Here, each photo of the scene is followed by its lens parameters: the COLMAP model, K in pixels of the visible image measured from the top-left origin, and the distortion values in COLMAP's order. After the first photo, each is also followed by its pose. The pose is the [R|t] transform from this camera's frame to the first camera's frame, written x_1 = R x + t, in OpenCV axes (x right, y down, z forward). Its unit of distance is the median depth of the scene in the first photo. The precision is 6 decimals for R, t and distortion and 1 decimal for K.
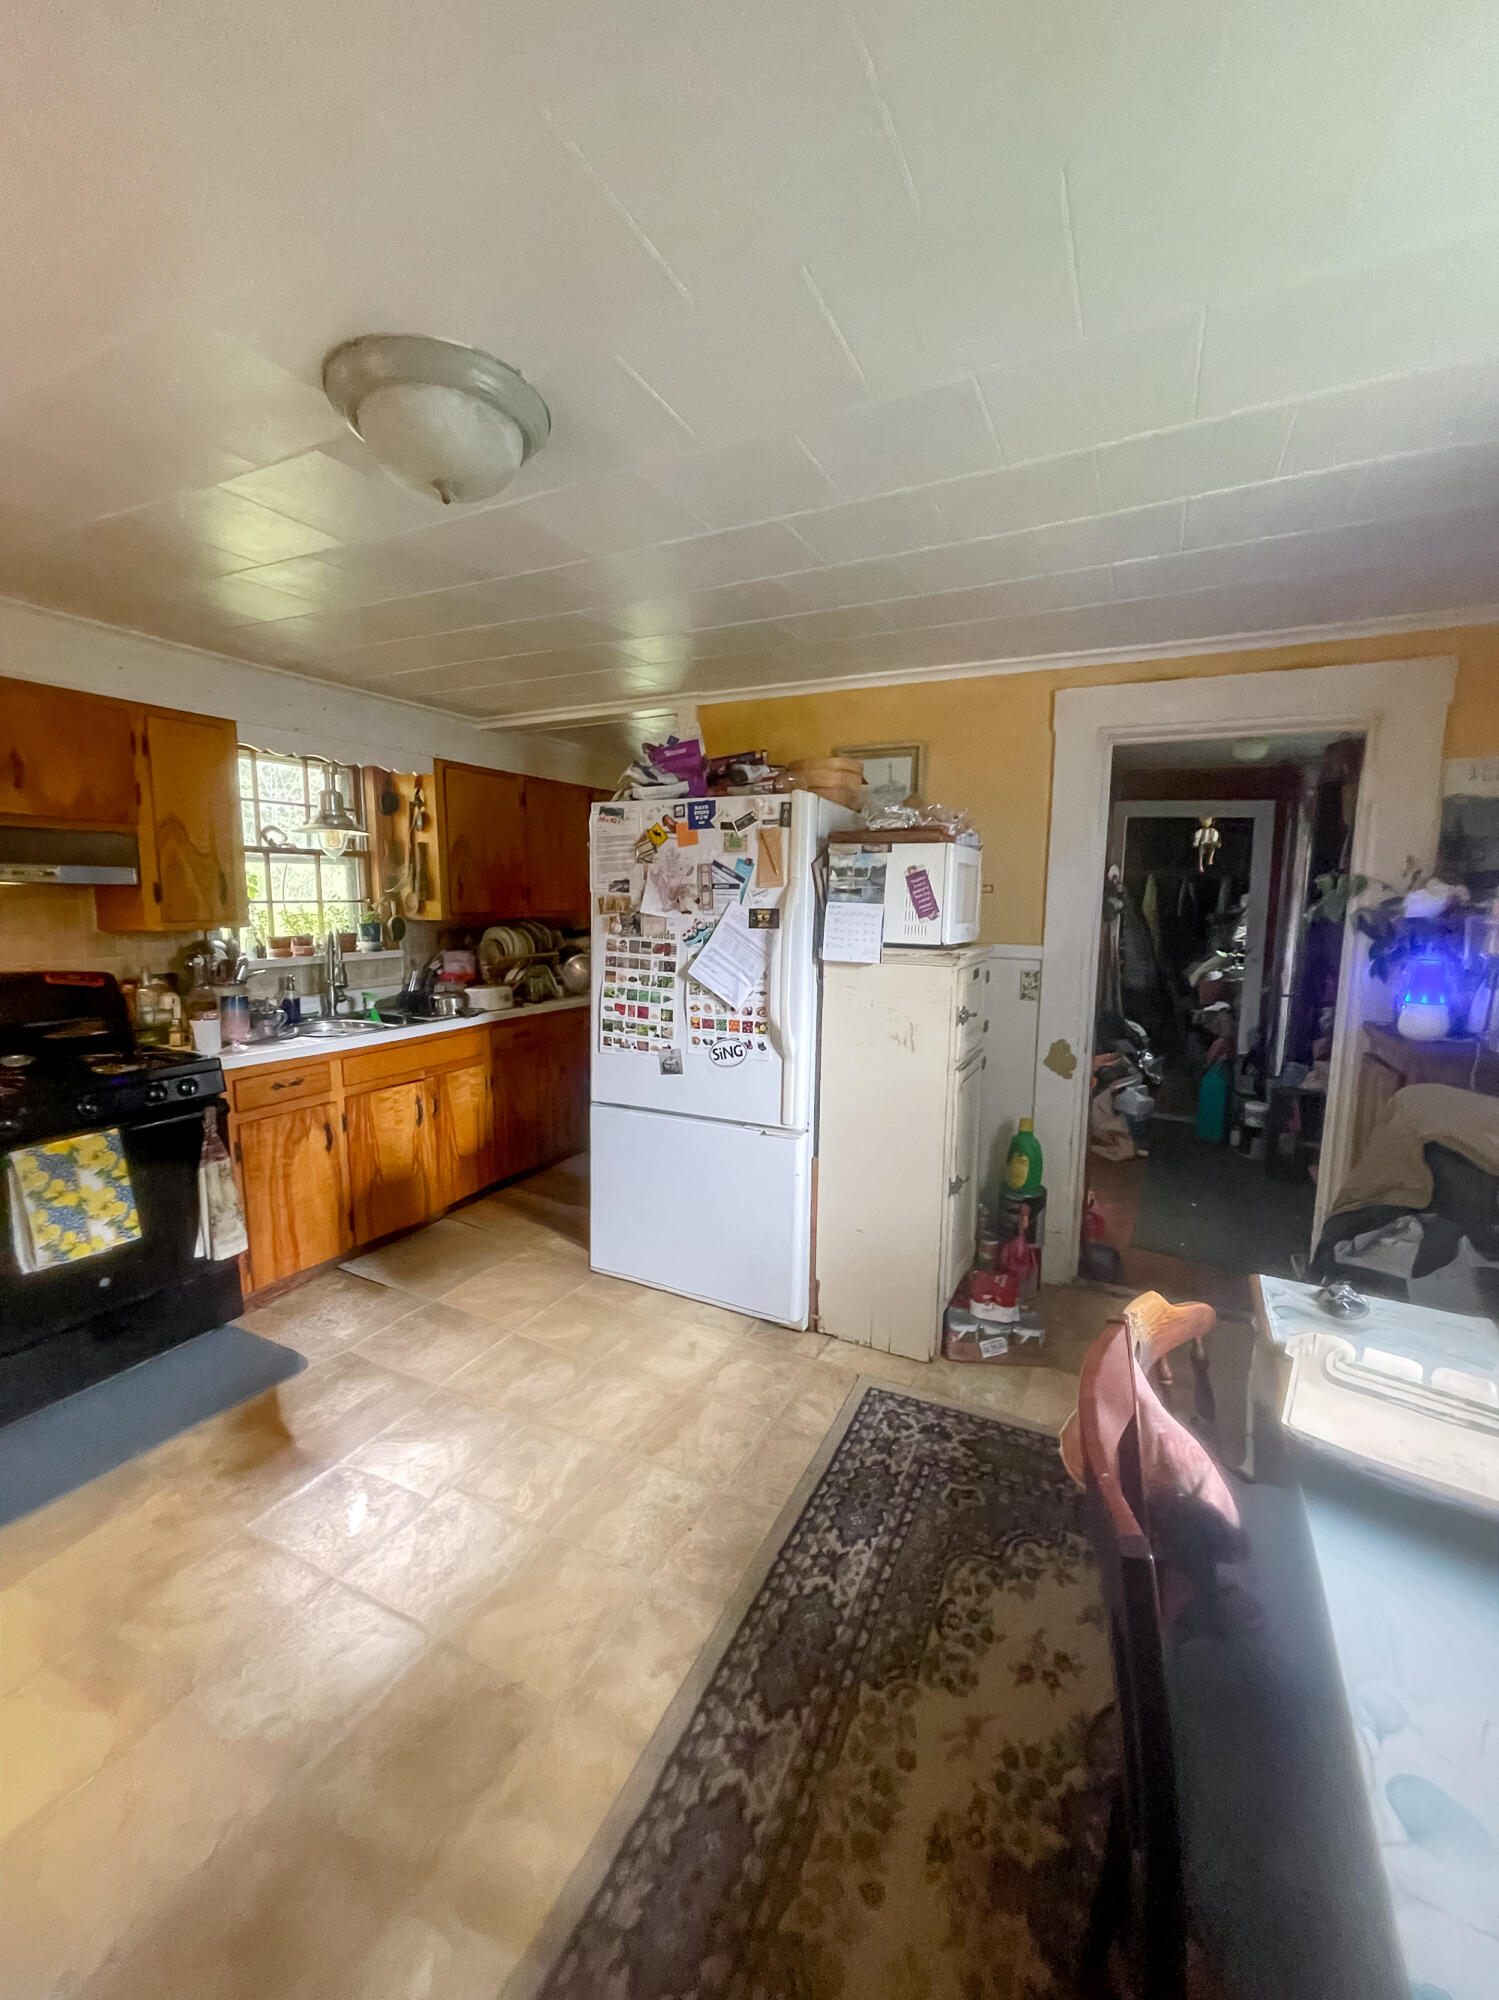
lens RADIAL K [[818.3, 0, 758.0], [0, 818.3, 998.2], [0, 0, 1]] dist [-0.004087, 0.000102]
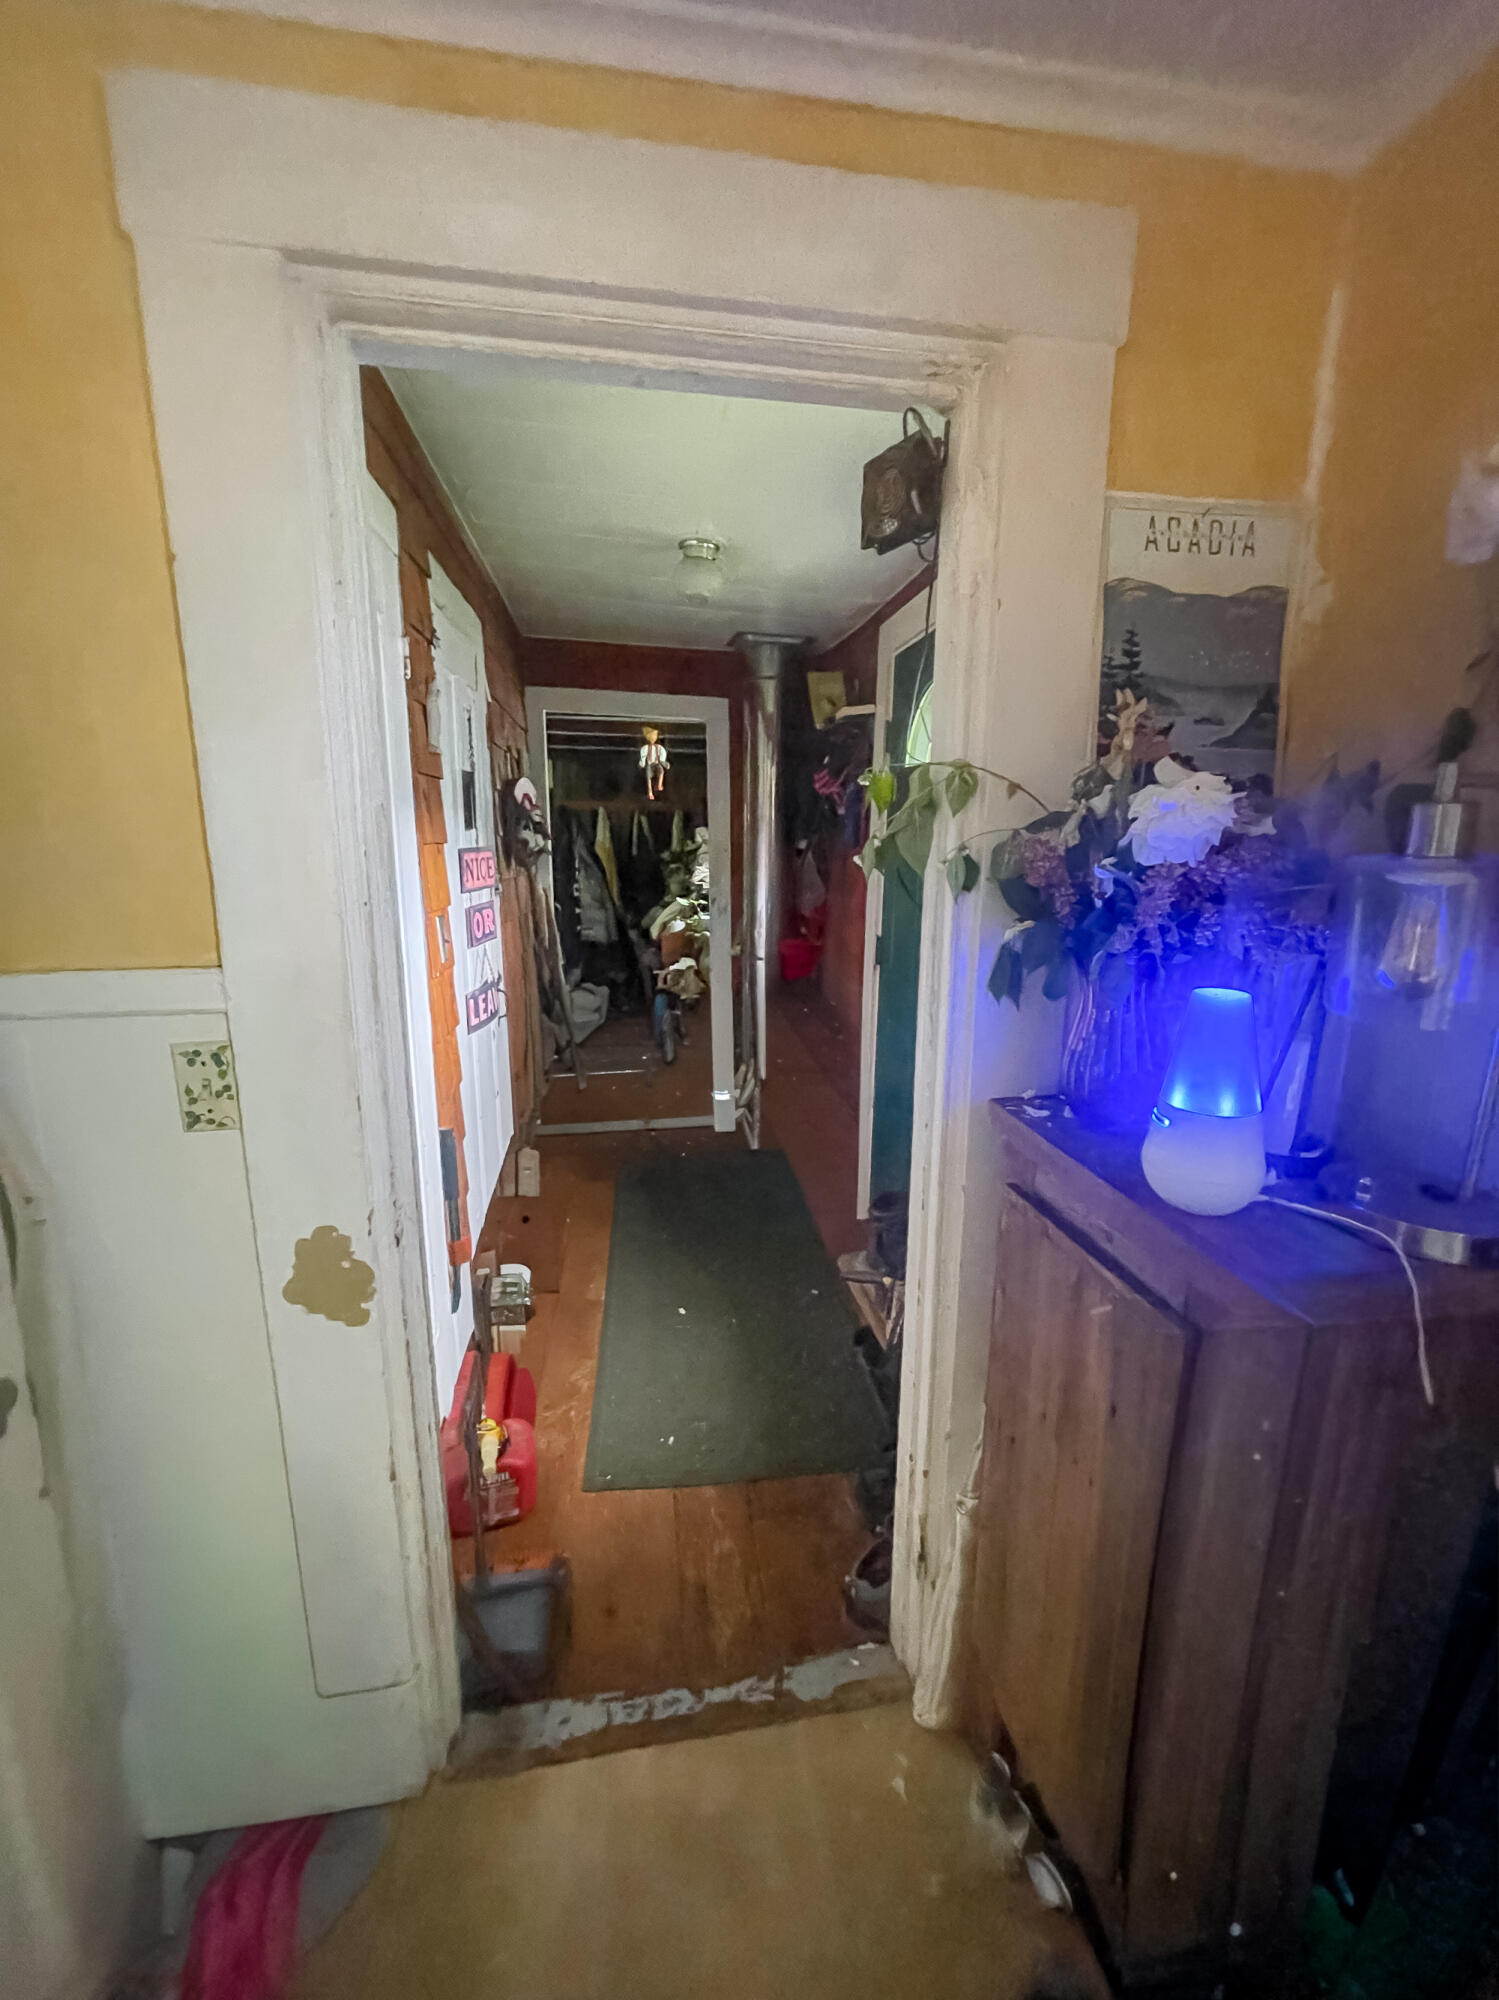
lens RADIAL K [[818.3, 0, 754.2], [0, 818.3, 997.9], [0, 0, 1]] dist [-0.004087, 0.000102]
pose [[0.820439, -0.120763, 0.558835, 0.167573], [0.079804, 0.992058, 0.097220, -0.033607], [-0.566137, -0.035166, 0.823560, 0.300188]]
